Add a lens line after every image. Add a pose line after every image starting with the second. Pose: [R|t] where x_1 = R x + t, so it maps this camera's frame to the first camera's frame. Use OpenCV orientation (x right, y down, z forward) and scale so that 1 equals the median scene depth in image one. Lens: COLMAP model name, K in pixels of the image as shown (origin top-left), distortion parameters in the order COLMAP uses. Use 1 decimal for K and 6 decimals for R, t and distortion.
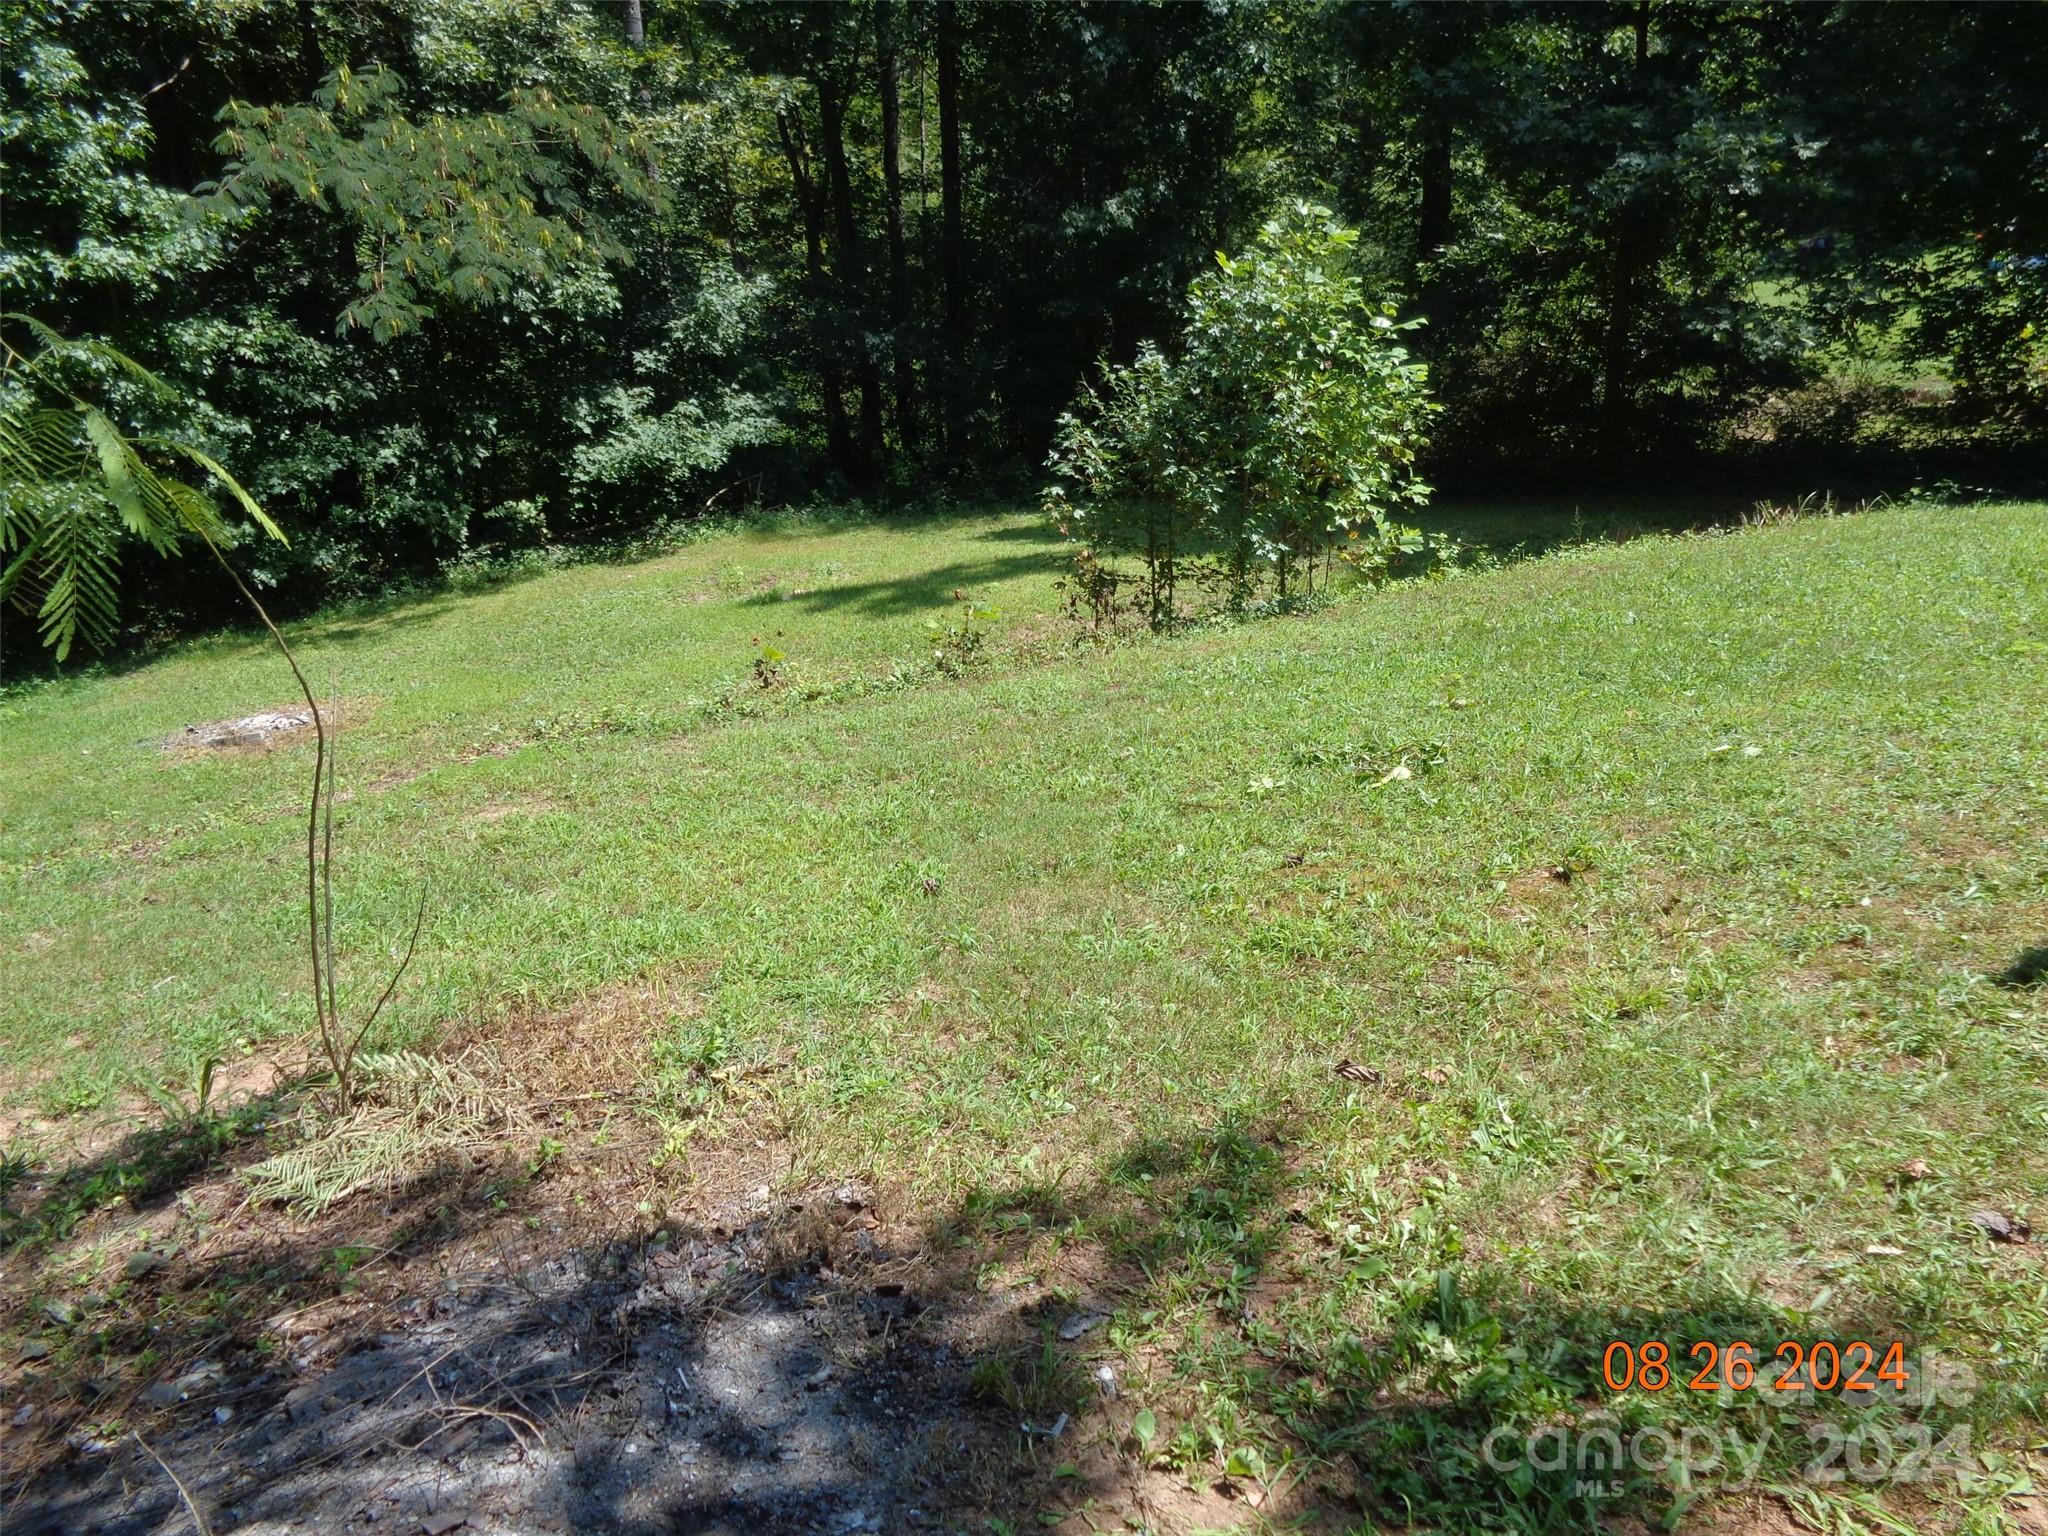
lens RADIAL K [[1505.8, 0, 1013.7], [0, 1505.8, 765.1], [0, 0, 1]] dist [-0.006135, 0.007449]
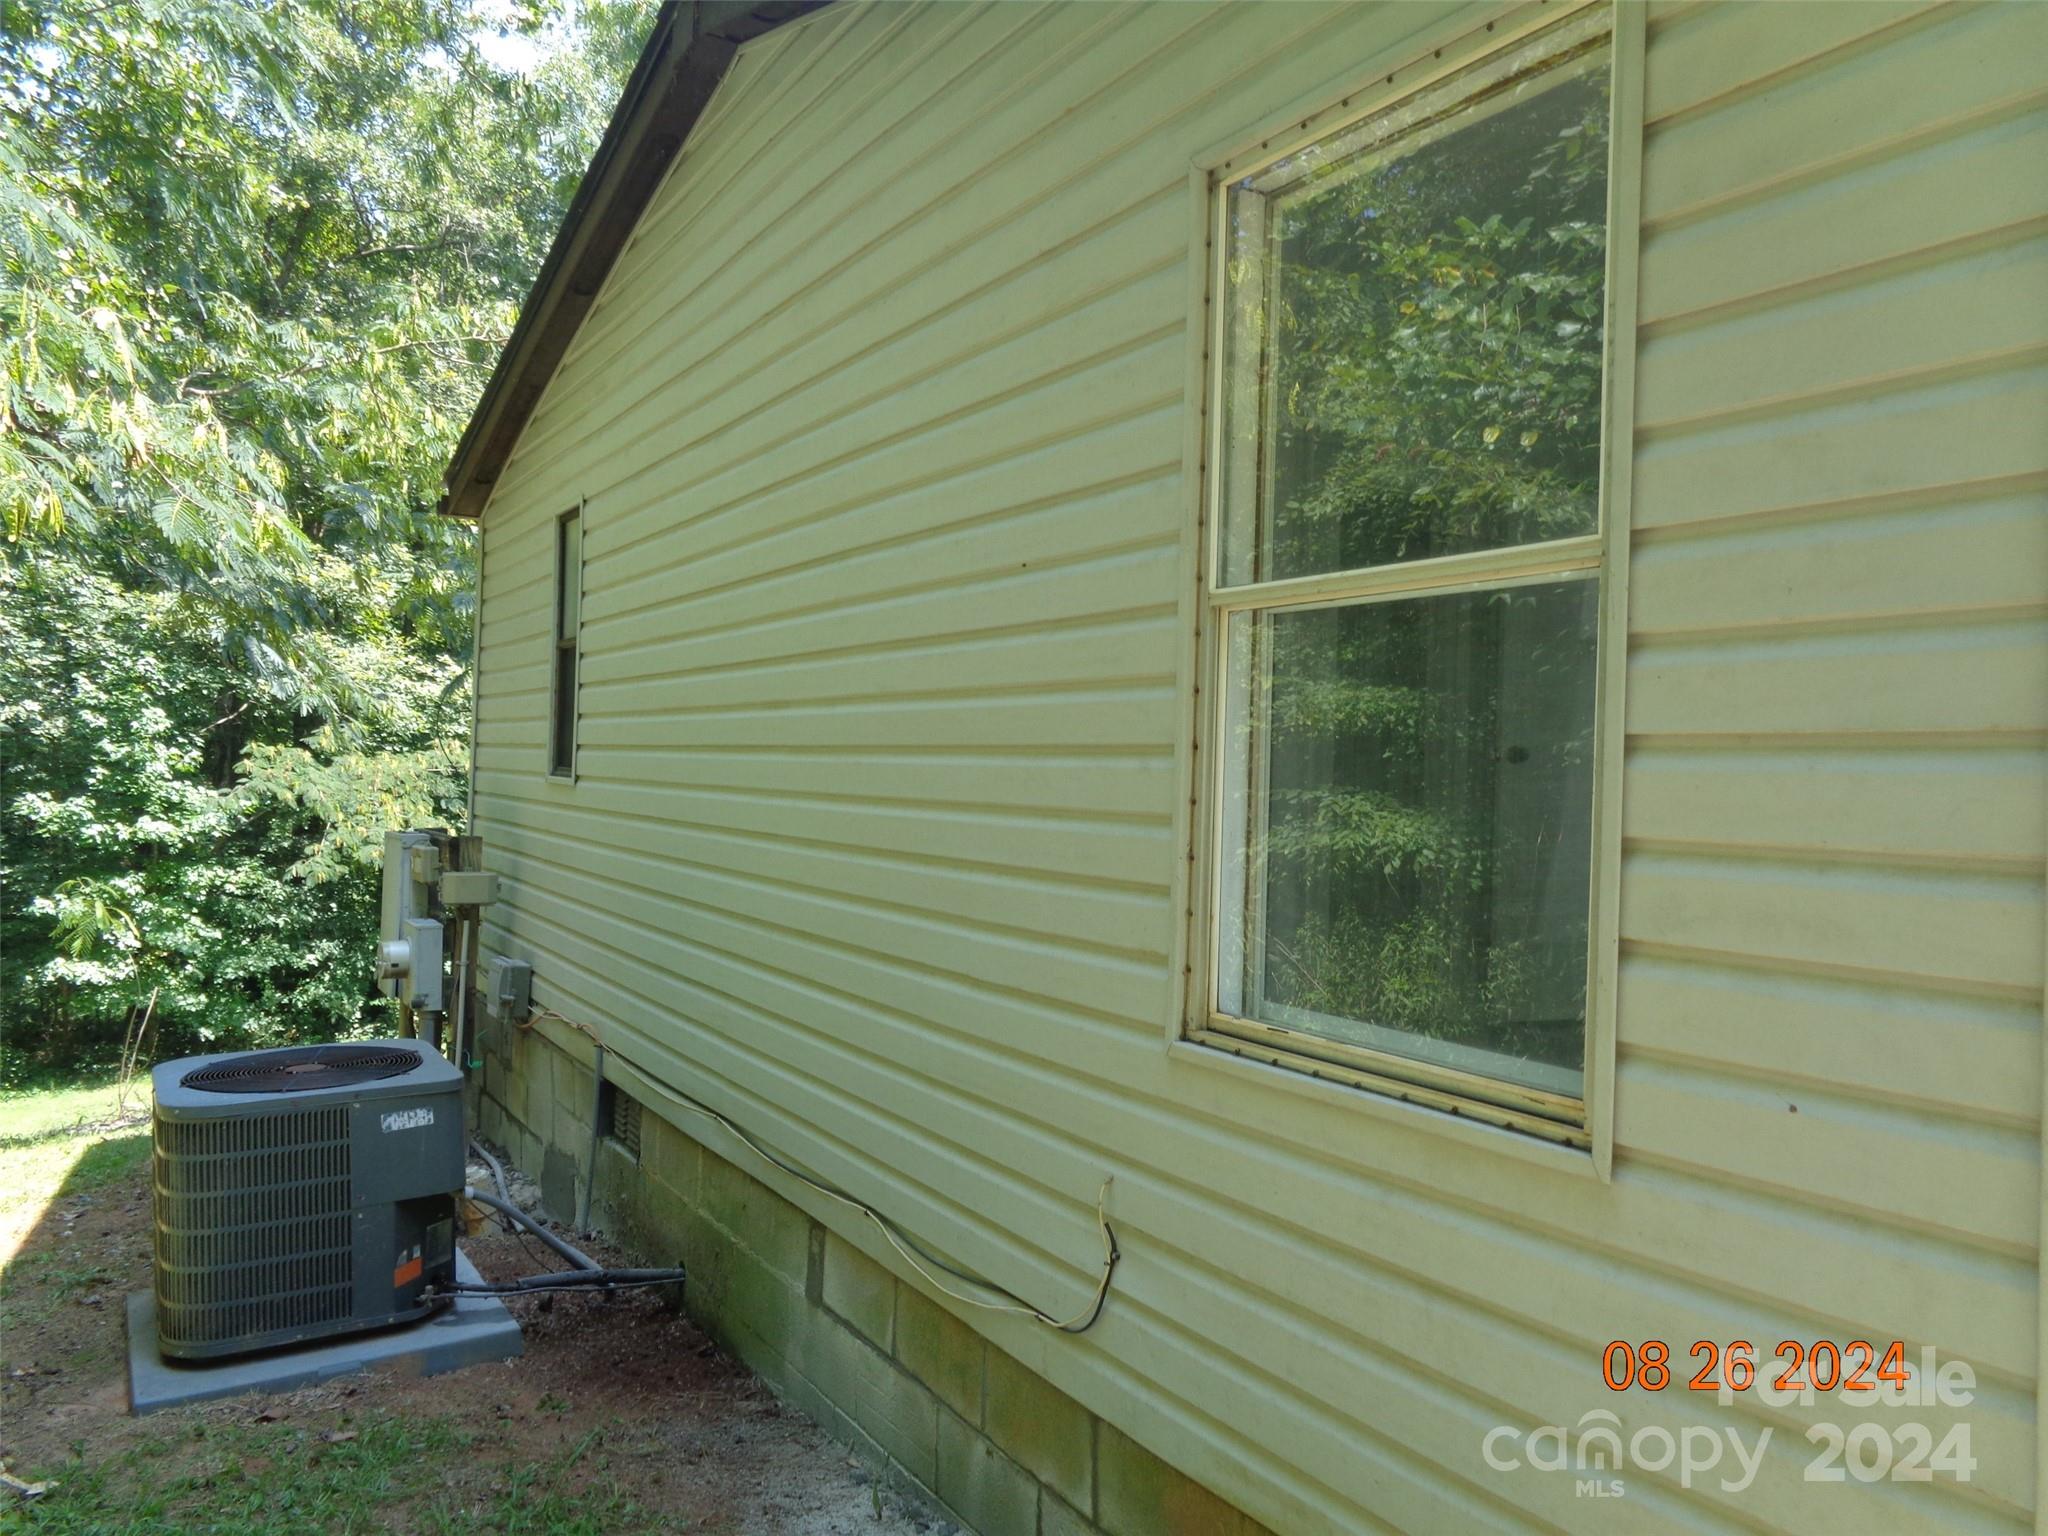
lens RADIAL K [[1505.8, 0, 1034.3], [0, 1505.8, 777.2], [0, 0, 1]] dist [-0.006135, 0.007449]
pose [[0.998298, 0.054173, -0.021609, 0.348898], [-0.058315, 0.933353, -0.354191, 0.121831], [0.000981, 0.354848, 0.934923, -0.496122]]
